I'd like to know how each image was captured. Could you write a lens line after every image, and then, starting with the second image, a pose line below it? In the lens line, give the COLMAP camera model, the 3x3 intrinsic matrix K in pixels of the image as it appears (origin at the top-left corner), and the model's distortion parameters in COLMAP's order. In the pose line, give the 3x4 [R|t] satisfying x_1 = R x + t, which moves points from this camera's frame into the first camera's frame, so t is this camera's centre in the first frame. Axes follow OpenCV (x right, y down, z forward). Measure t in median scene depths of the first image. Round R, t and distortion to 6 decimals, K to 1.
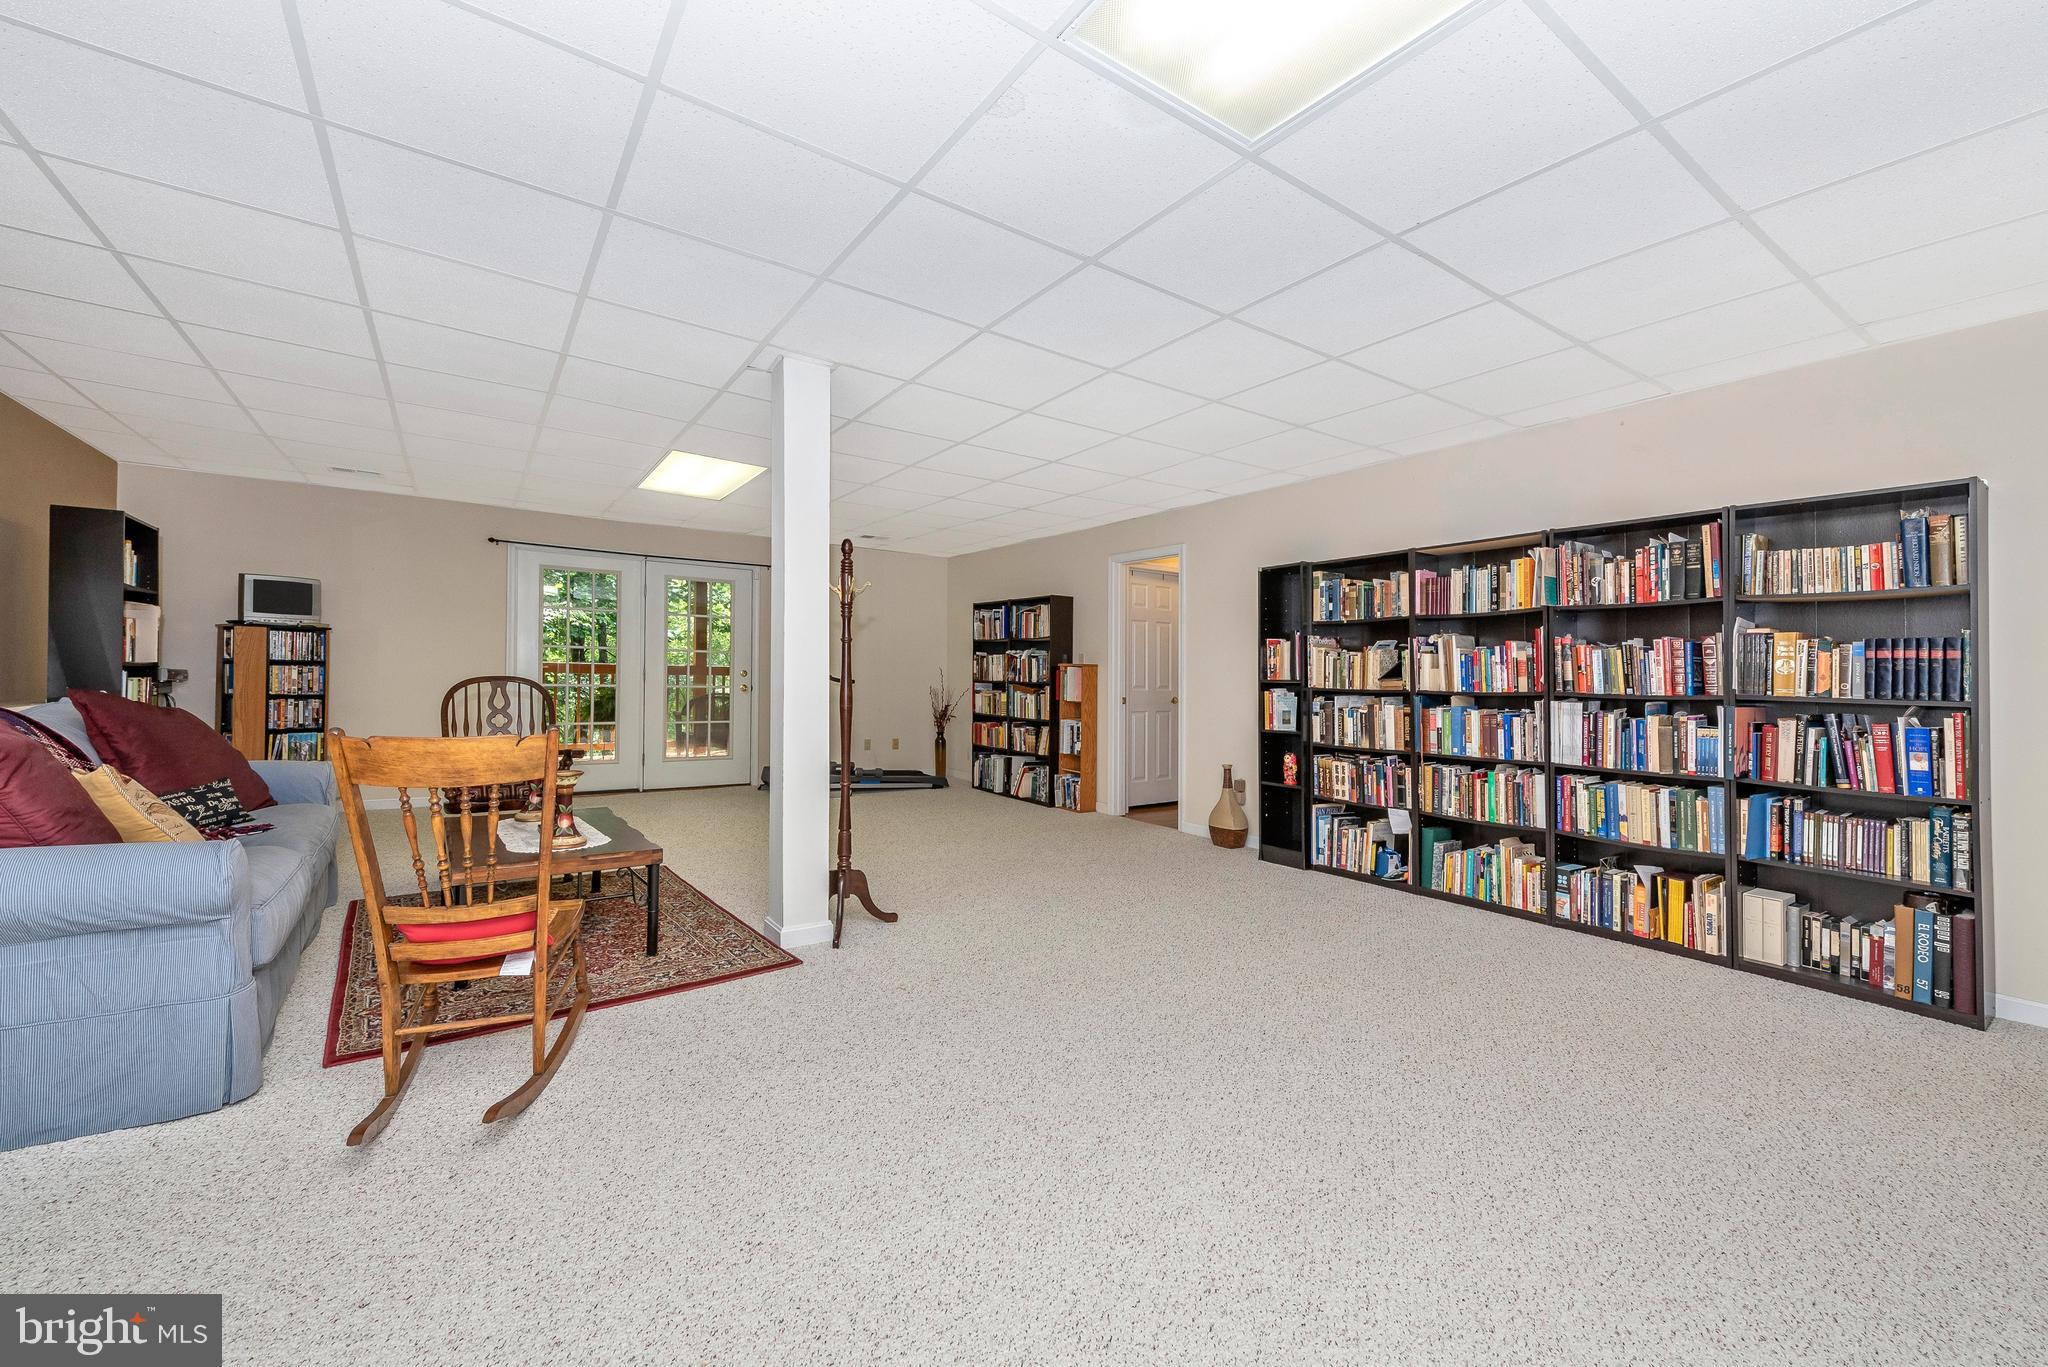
lens RADIAL K [[813.2, 0, 1030.2], [0, 813.2, 671.8], [0, 0, 1]] dist [0.002341, -0.000430]
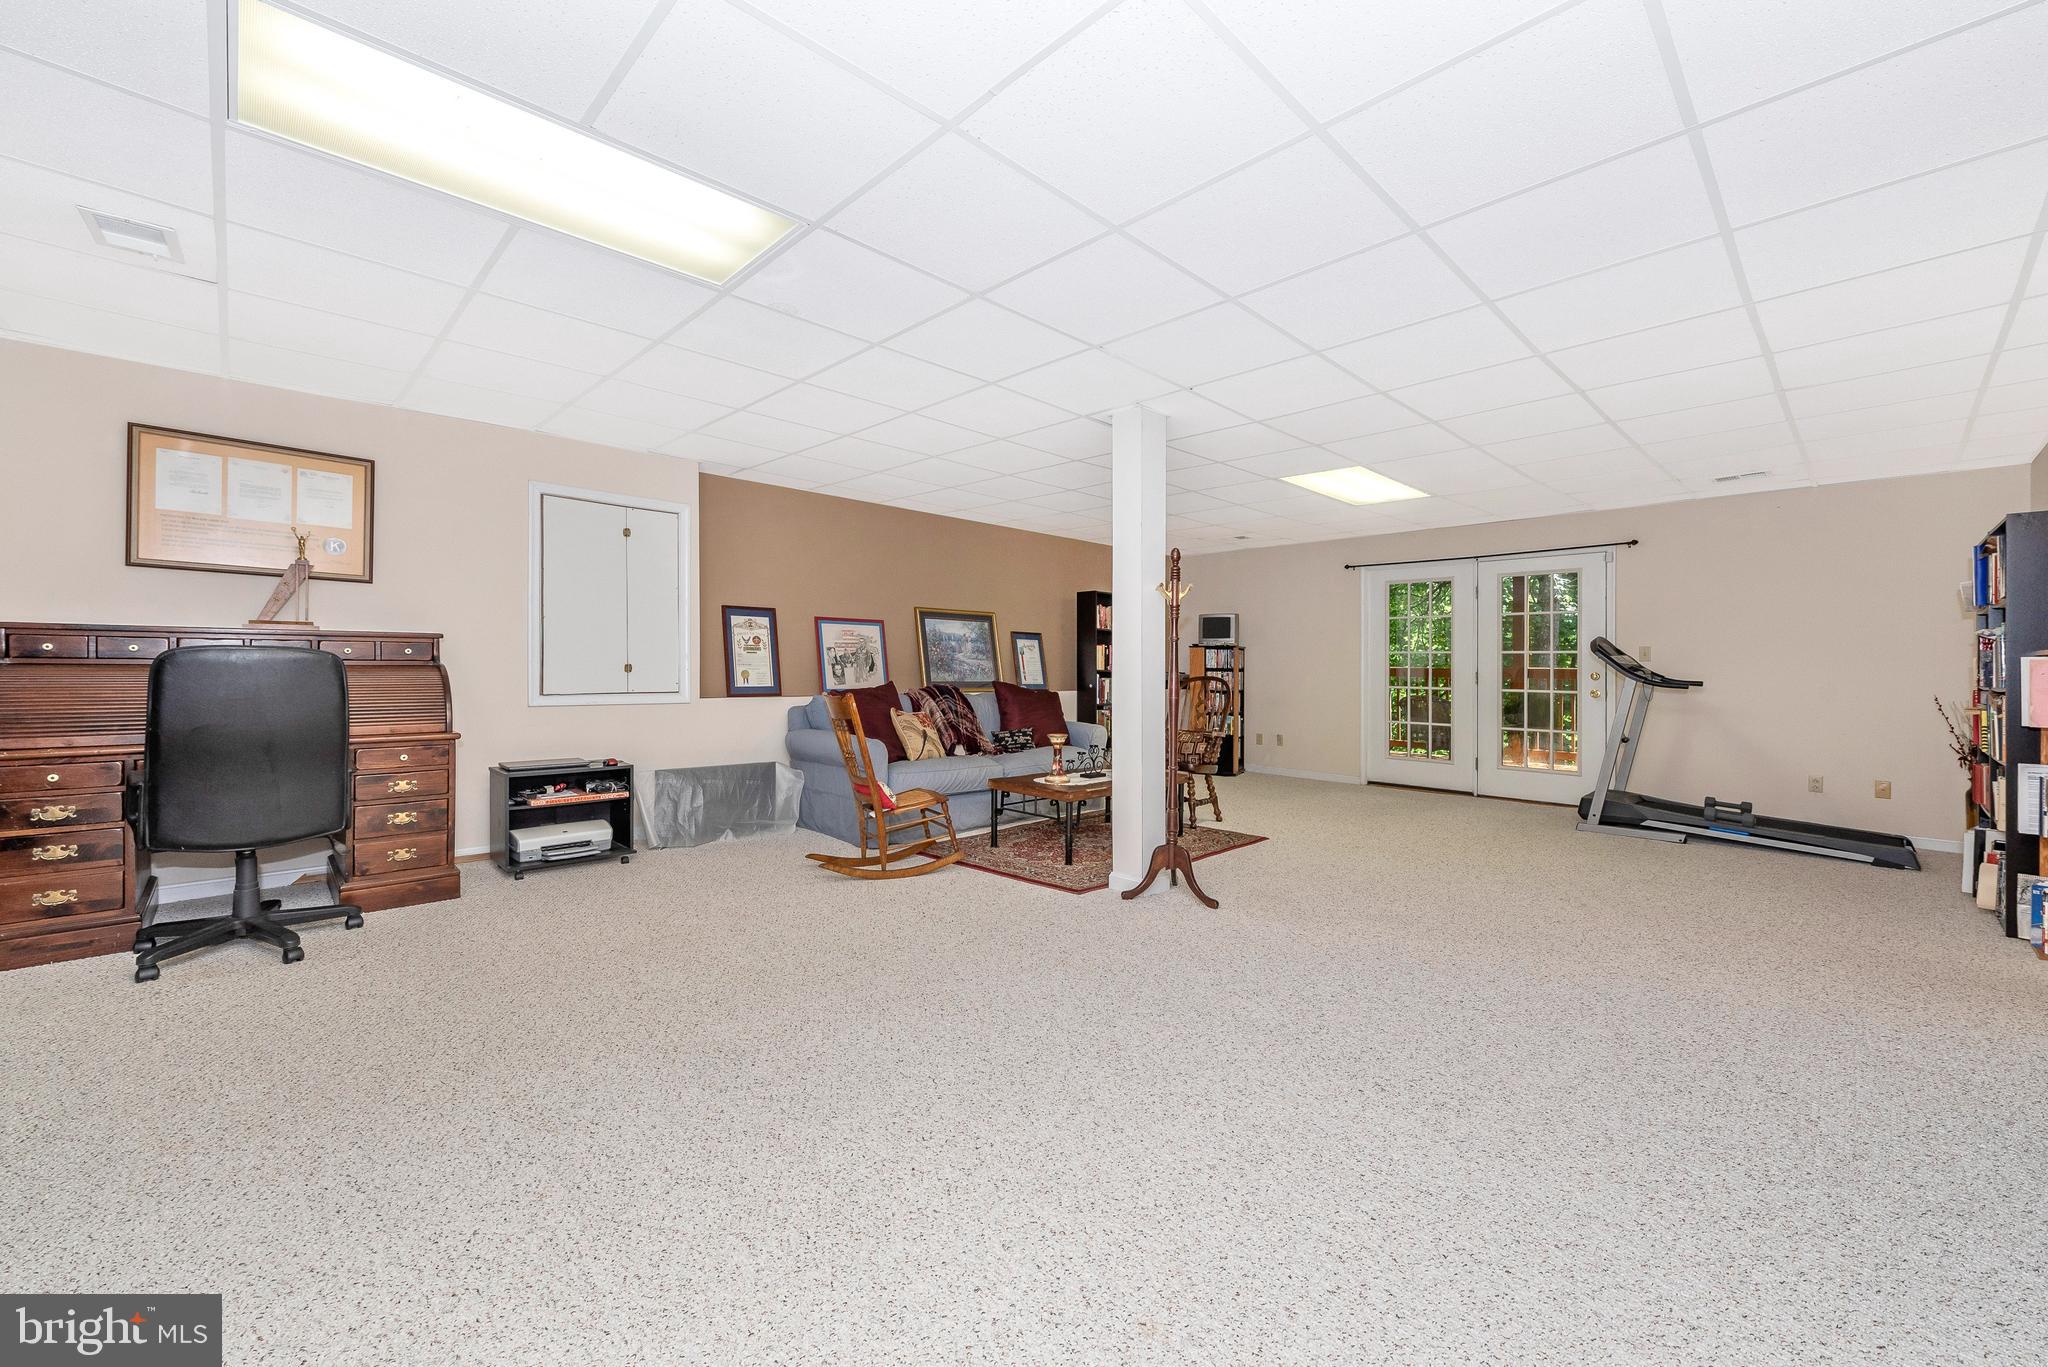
lens RADIAL K [[813.2, 0, 1030.2], [0, 813.2, 671.8], [0, 0, 1]] dist [0.002341, -0.000430]
pose [[0.154811, -0.012674, -0.987863, 0.564152], [-0.001875, 0.999912, -0.013123, 0.013661], [0.987942, 0.003883, 0.154774, 0.415235]]
